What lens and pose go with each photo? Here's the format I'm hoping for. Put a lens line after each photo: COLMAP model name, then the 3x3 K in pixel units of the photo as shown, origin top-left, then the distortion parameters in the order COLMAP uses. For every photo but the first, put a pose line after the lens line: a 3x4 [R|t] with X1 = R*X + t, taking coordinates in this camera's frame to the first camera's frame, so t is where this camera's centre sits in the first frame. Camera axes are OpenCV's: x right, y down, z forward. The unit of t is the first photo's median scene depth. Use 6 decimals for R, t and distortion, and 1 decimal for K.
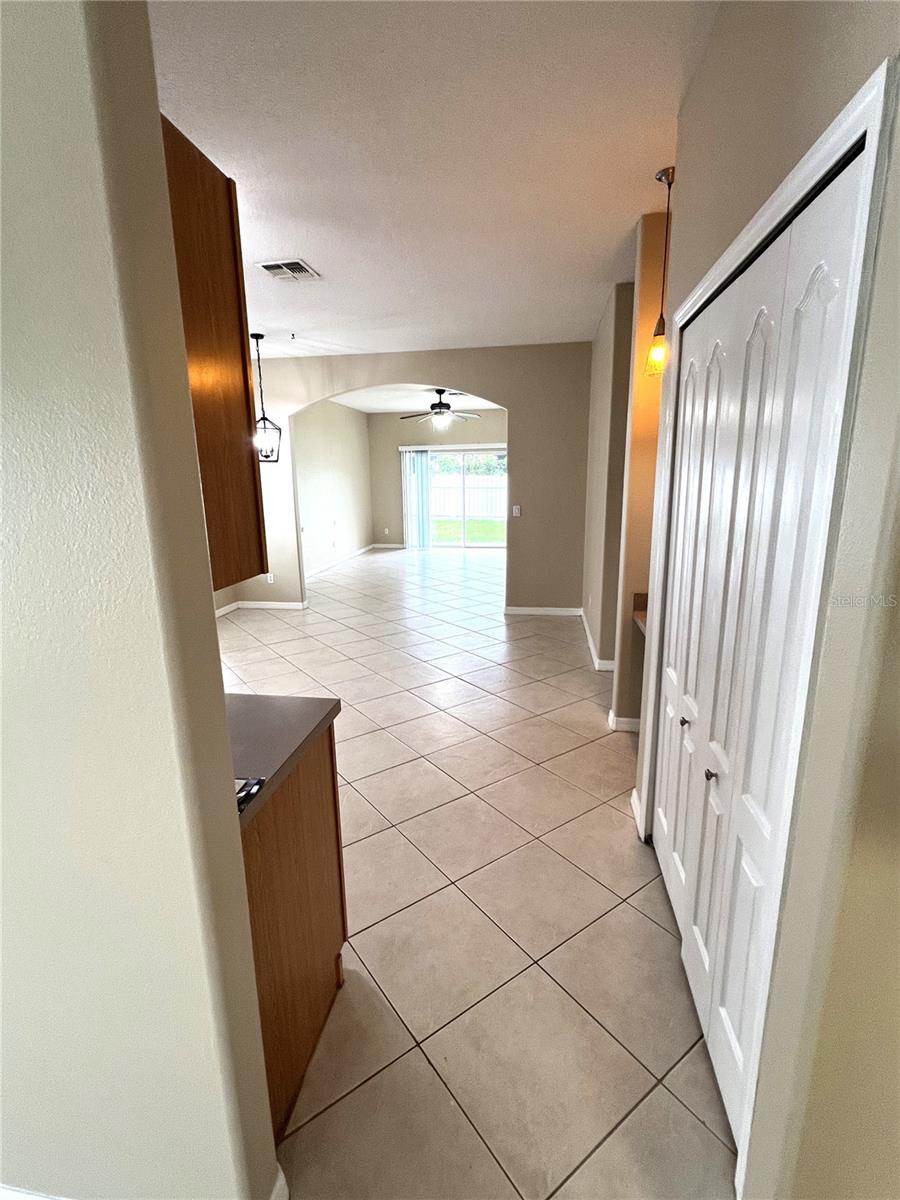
lens RADIAL K [[561.1, 0, 444.6], [0, 561.1, 600.3], [0, 0, 1]] dist [-0.000960, -0.000758]
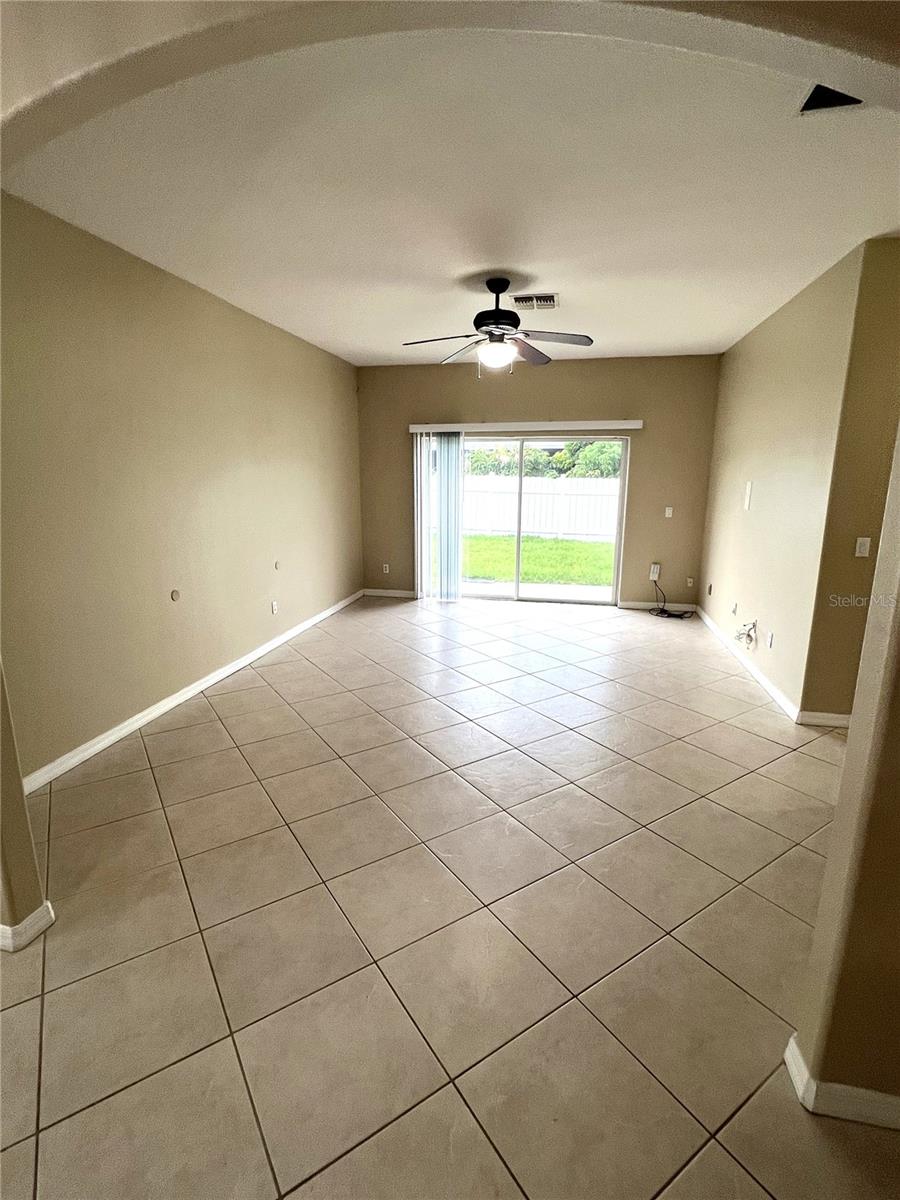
lens RADIAL K [[561.1, 0, 444.6], [0, 561.1, 600.3], [0, 0, 1]] dist [-0.000960, -0.000758]
pose [[0.999026, 0.025593, -0.035947, -0.020510], [-0.025632, 0.999671, -0.000605, -0.094641], [0.035920, 0.001526, 0.999354, 0.425362]]
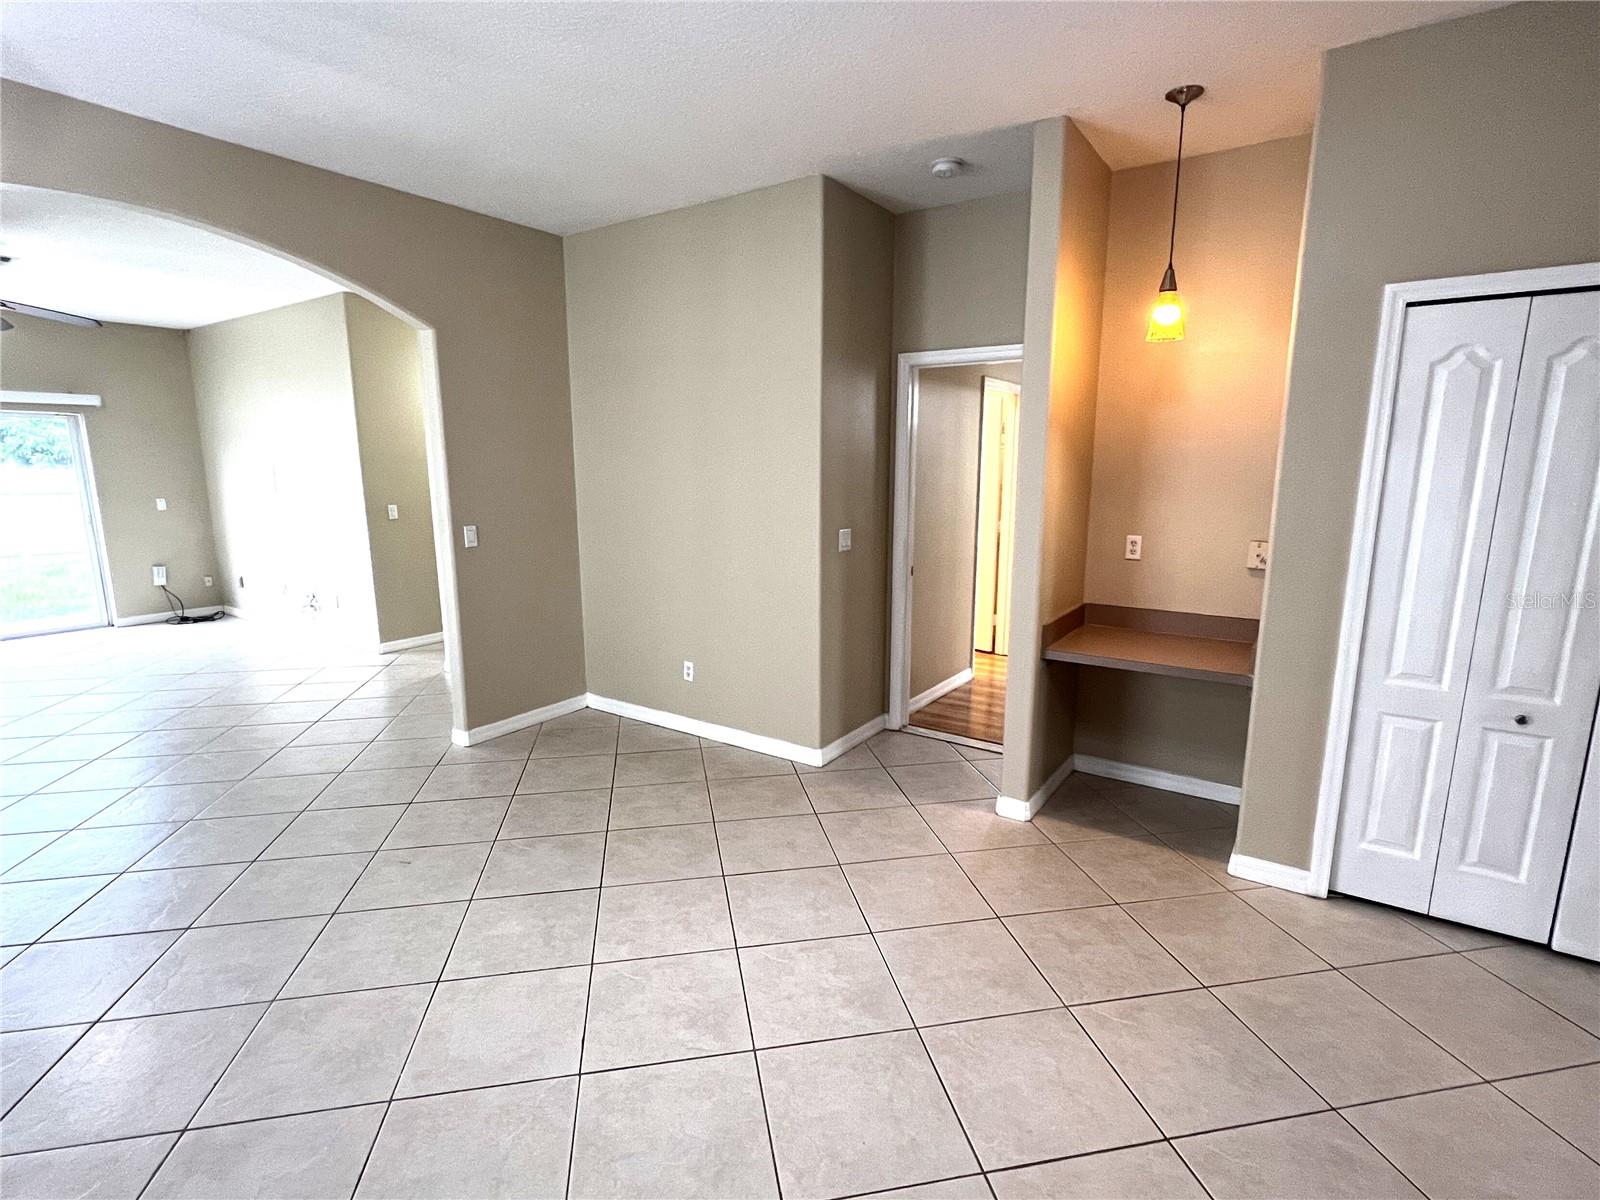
lens RADIAL K [[779.2, 0, 800.9], [0, 779.2, 607.9], [0, 0, 1]] dist [0.003760, 0.000525]
pose [[0.408407, -0.153749, 0.899758, -0.201101], [0.193775, 0.977849, 0.079137, -0.050844], [-0.891995, 0.142031, 0.429153, 0.239418]]
